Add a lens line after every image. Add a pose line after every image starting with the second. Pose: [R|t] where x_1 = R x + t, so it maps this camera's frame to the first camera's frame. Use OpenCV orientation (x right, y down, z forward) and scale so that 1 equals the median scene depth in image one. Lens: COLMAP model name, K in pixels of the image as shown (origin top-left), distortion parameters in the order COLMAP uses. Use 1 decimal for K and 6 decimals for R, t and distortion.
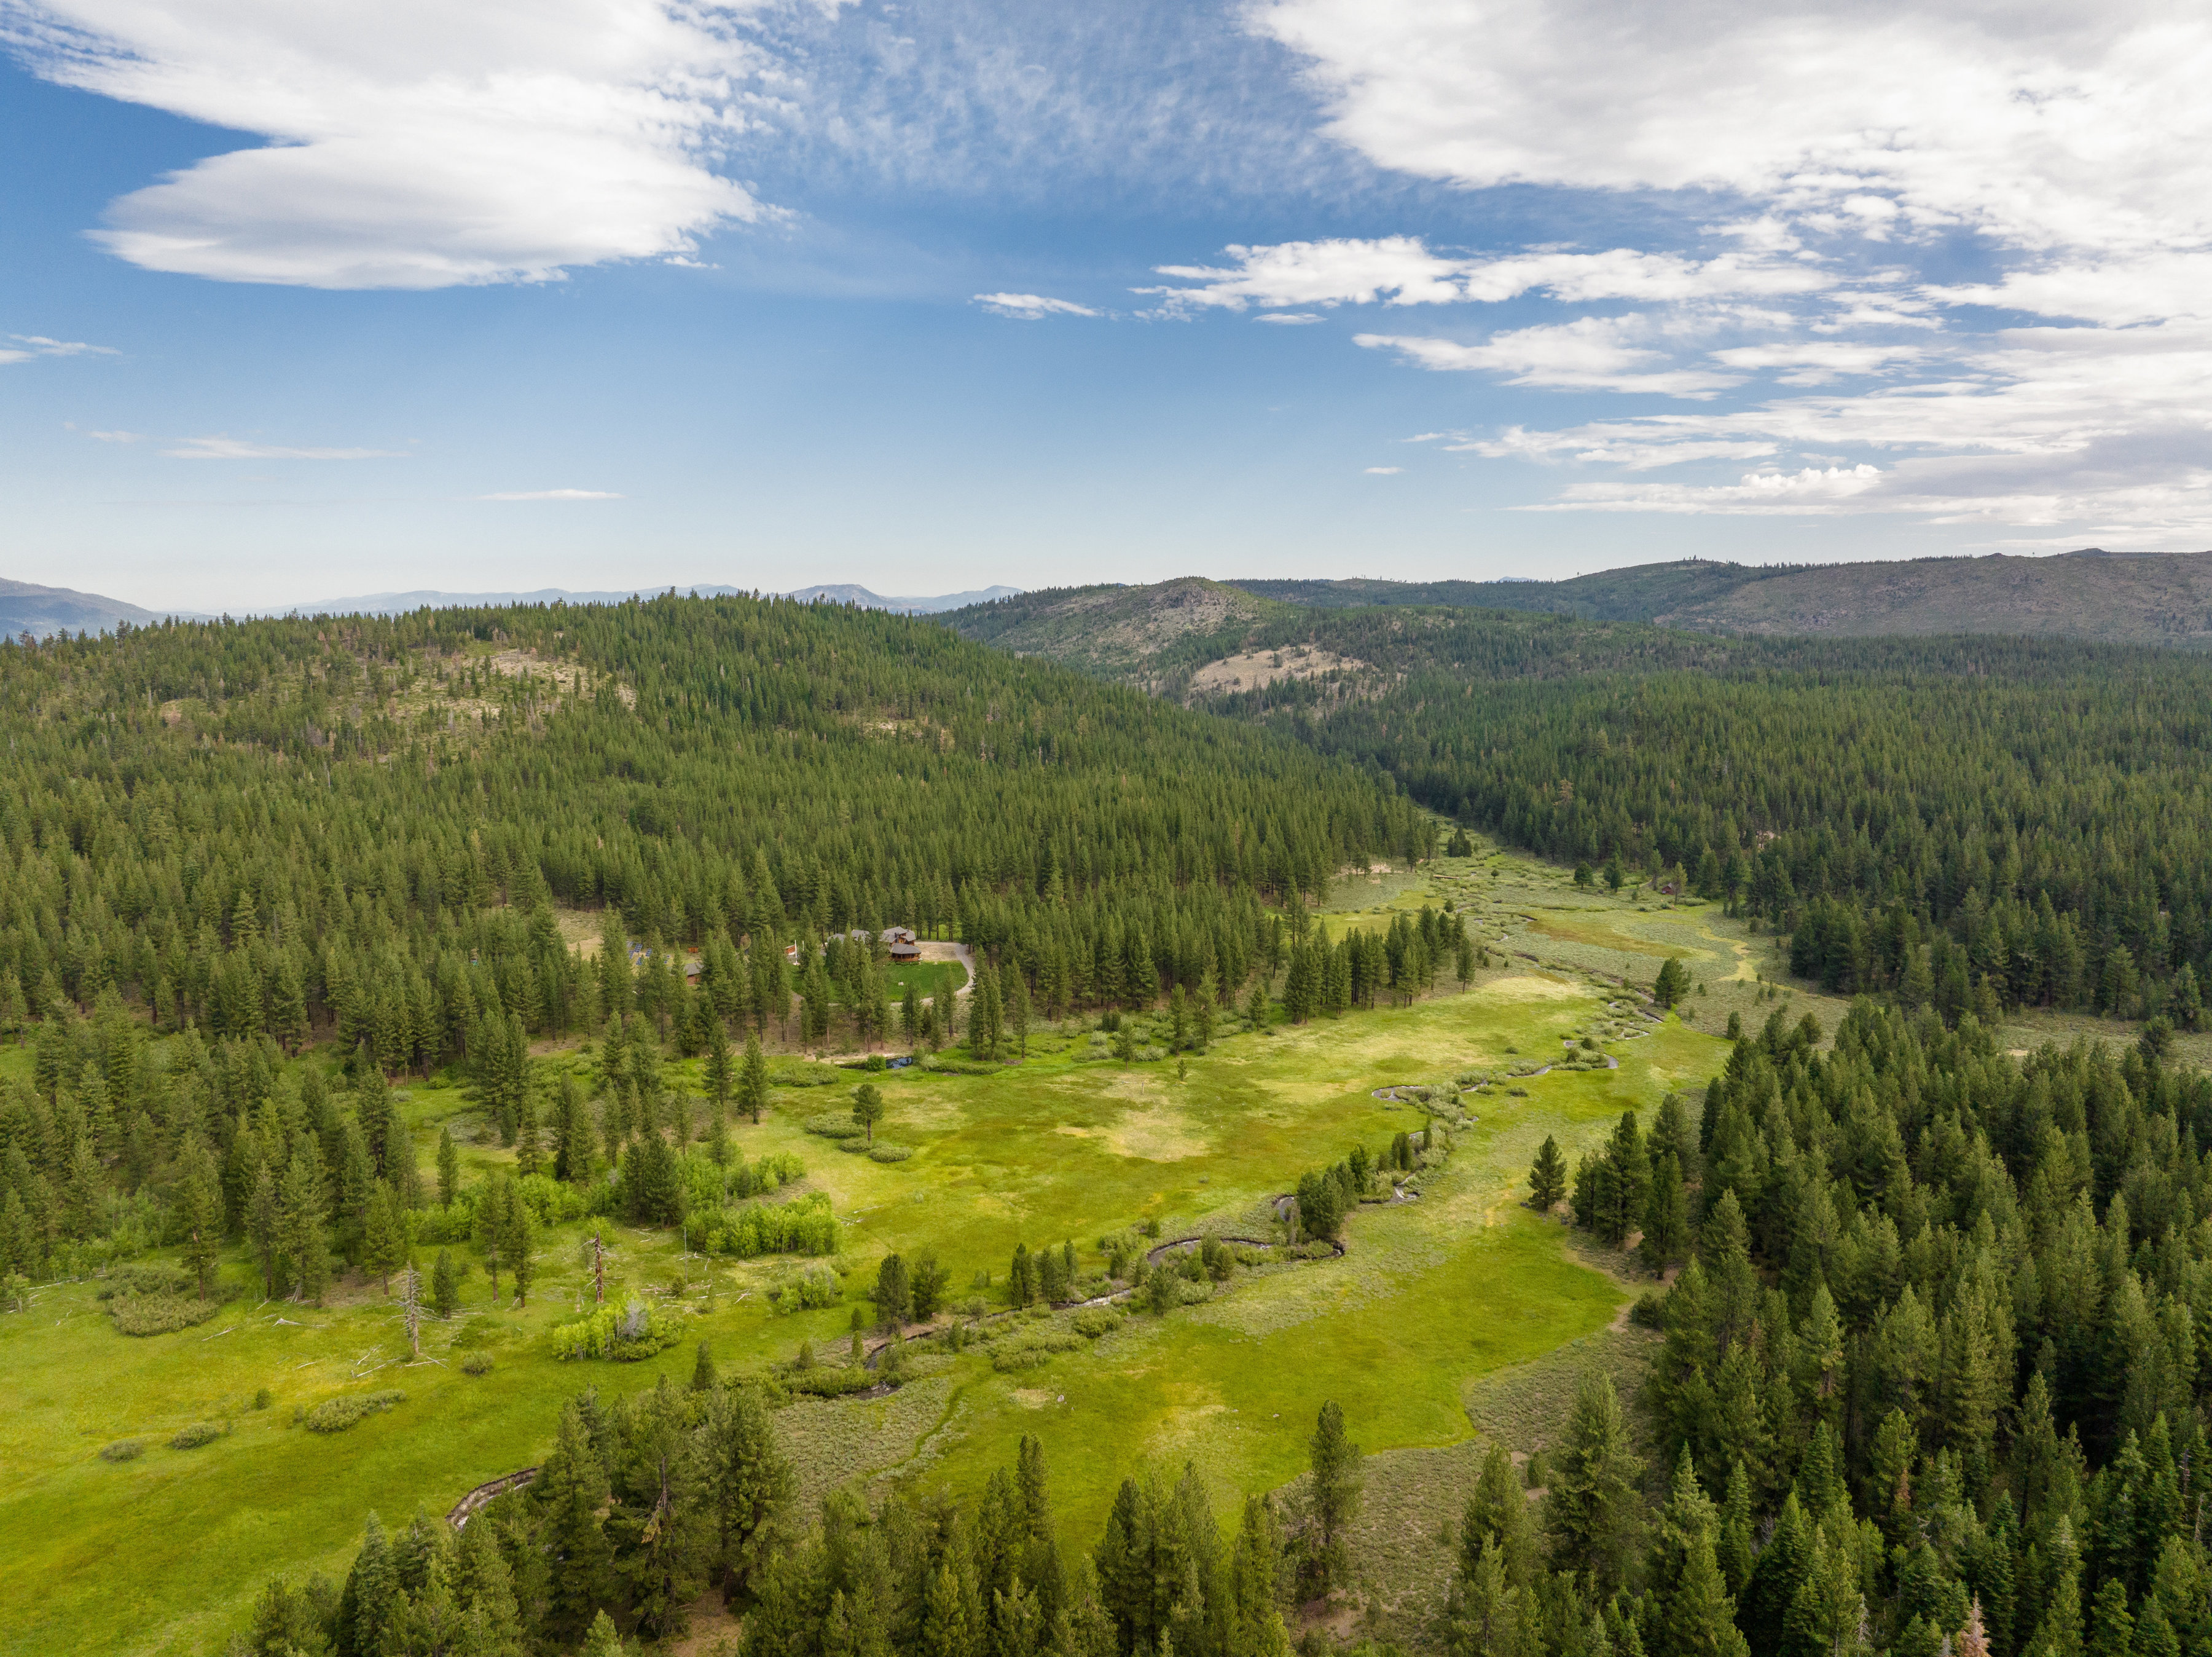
lens RADIAL K [[1550.9, 0, 1106.0], [0, 1550.9, 828.5], [0, 0, 1]] dist [-0.049793, 0.009462]
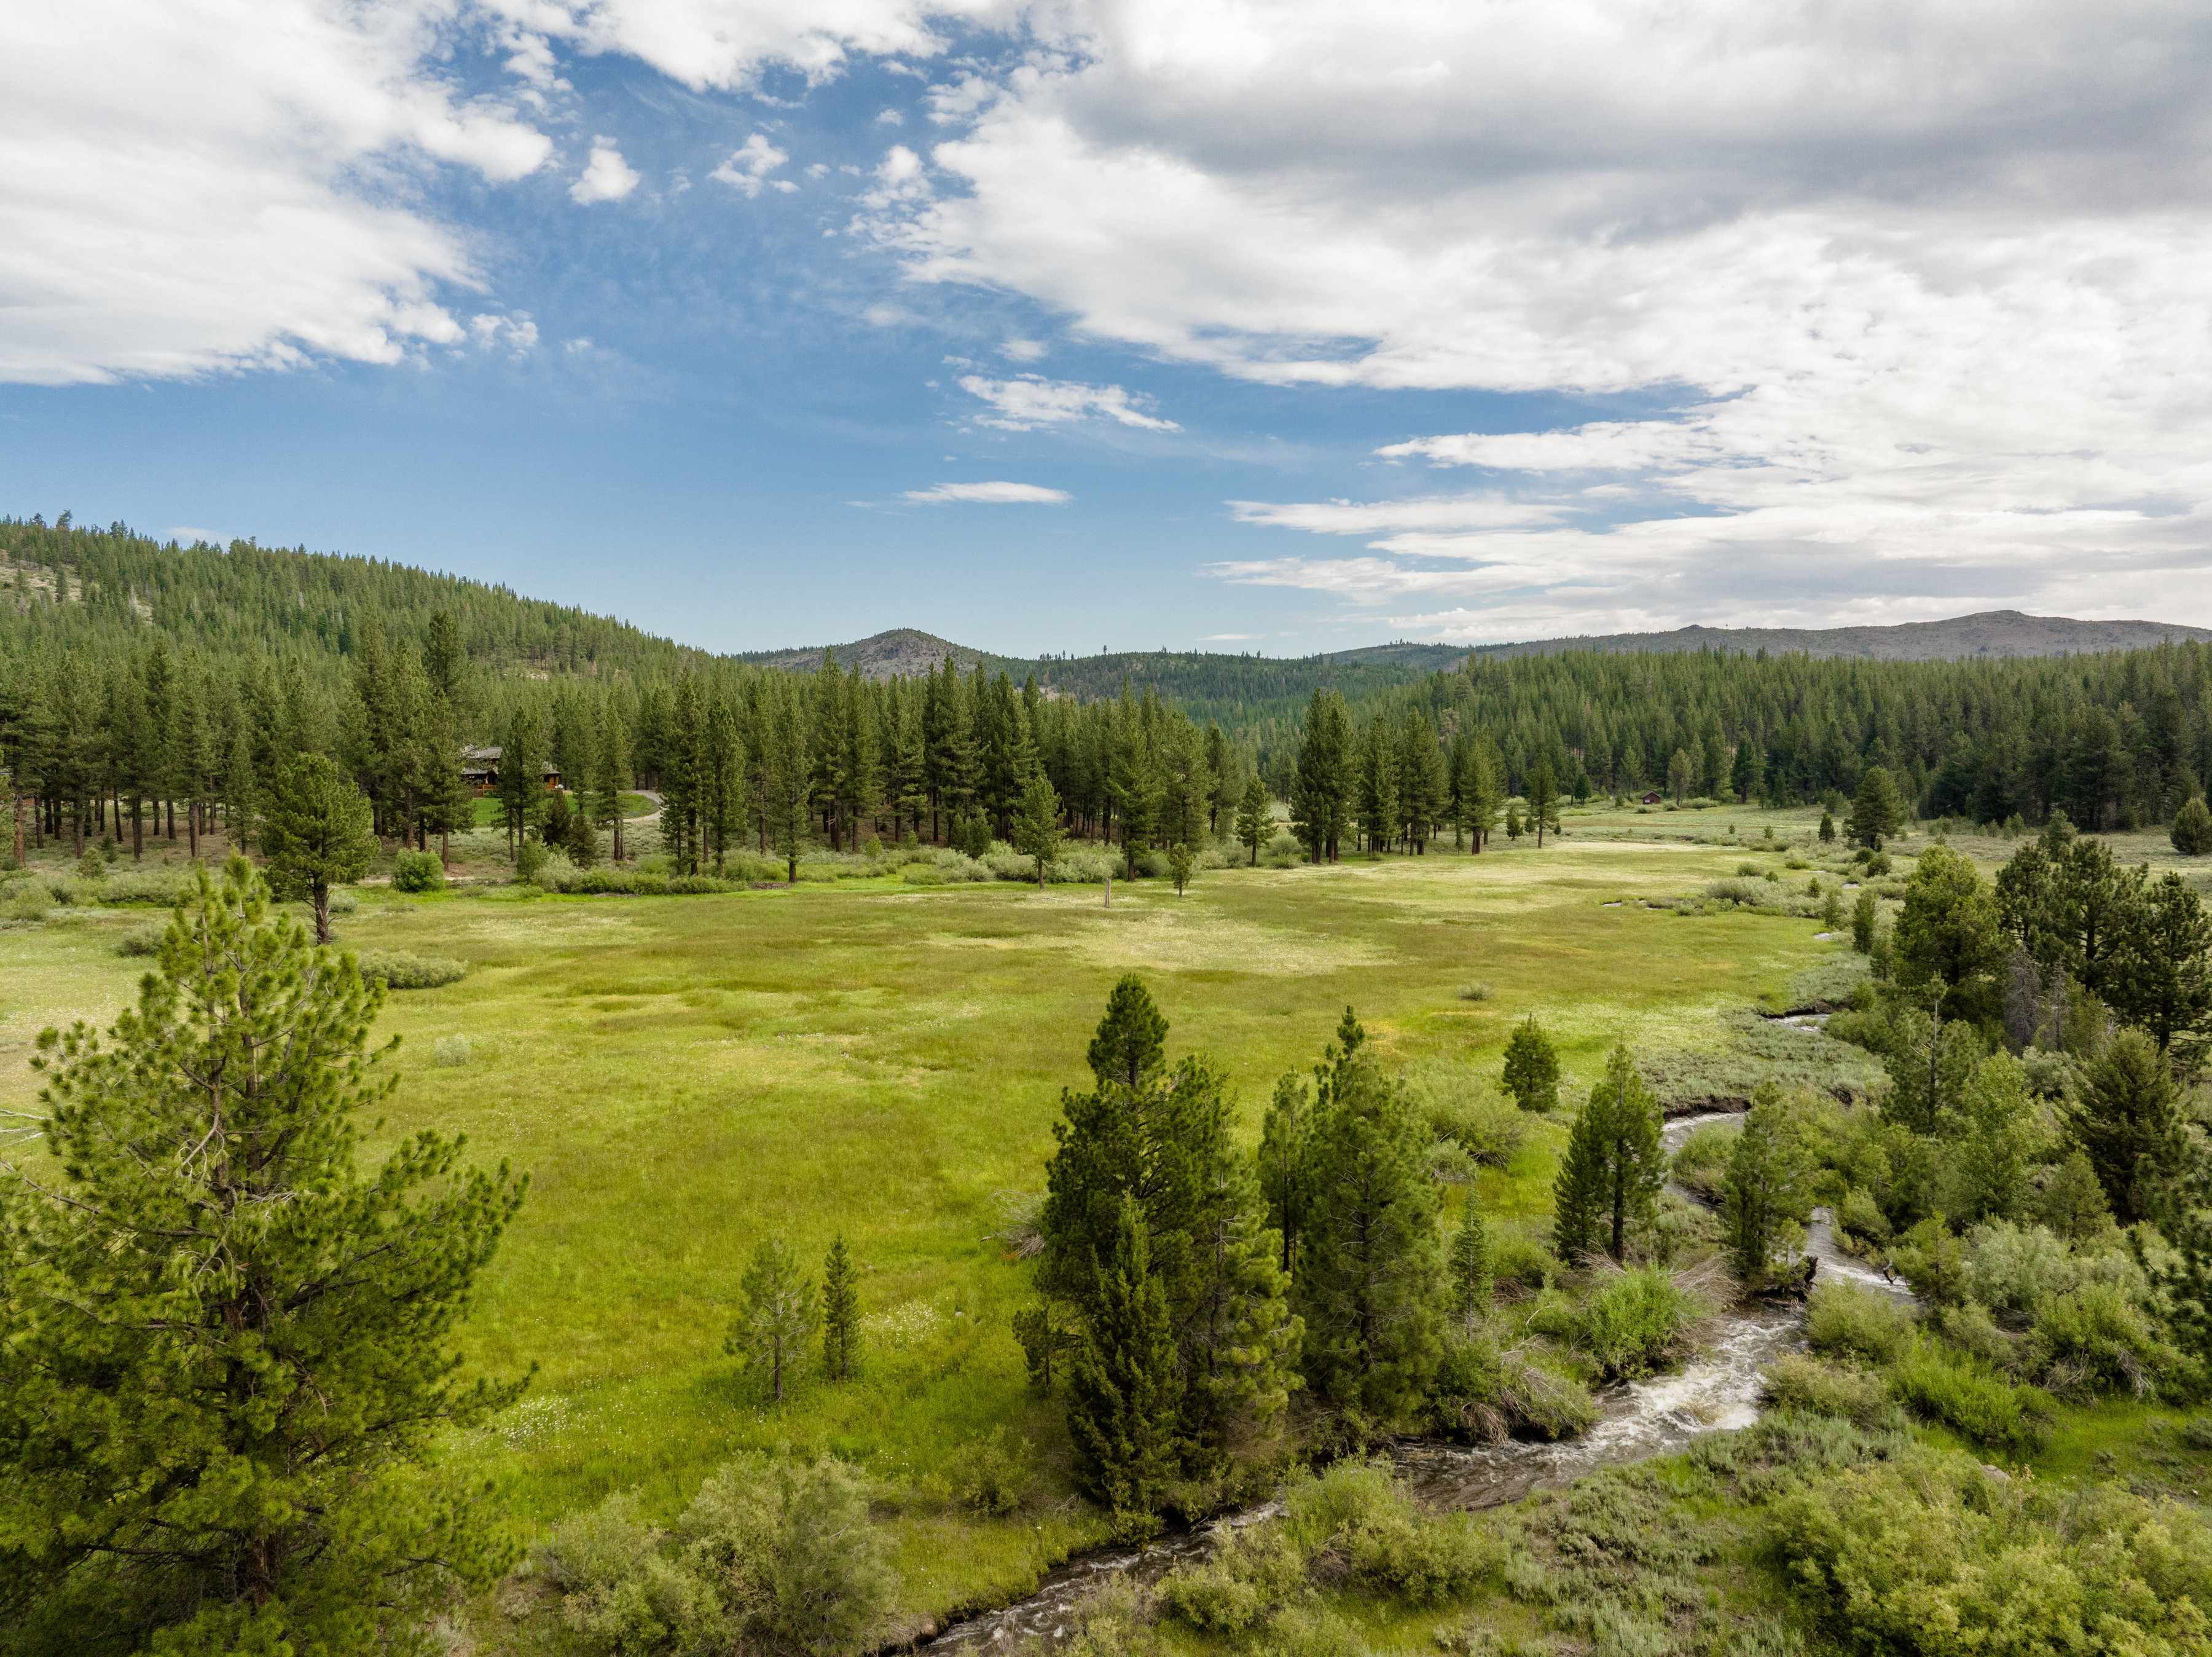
lens RADIAL K [[1551.0, 0, 1113.8], [0, 1551.0, 822.9], [0, 0, 1]] dist [-0.052759, 0.017828]
pose [[0.979671, -0.018297, 0.199776, -0.024846], [0.035266, 0.996032, -0.081713, 0.081552], [-0.197489, 0.087097, 0.976428, 0.269466]]
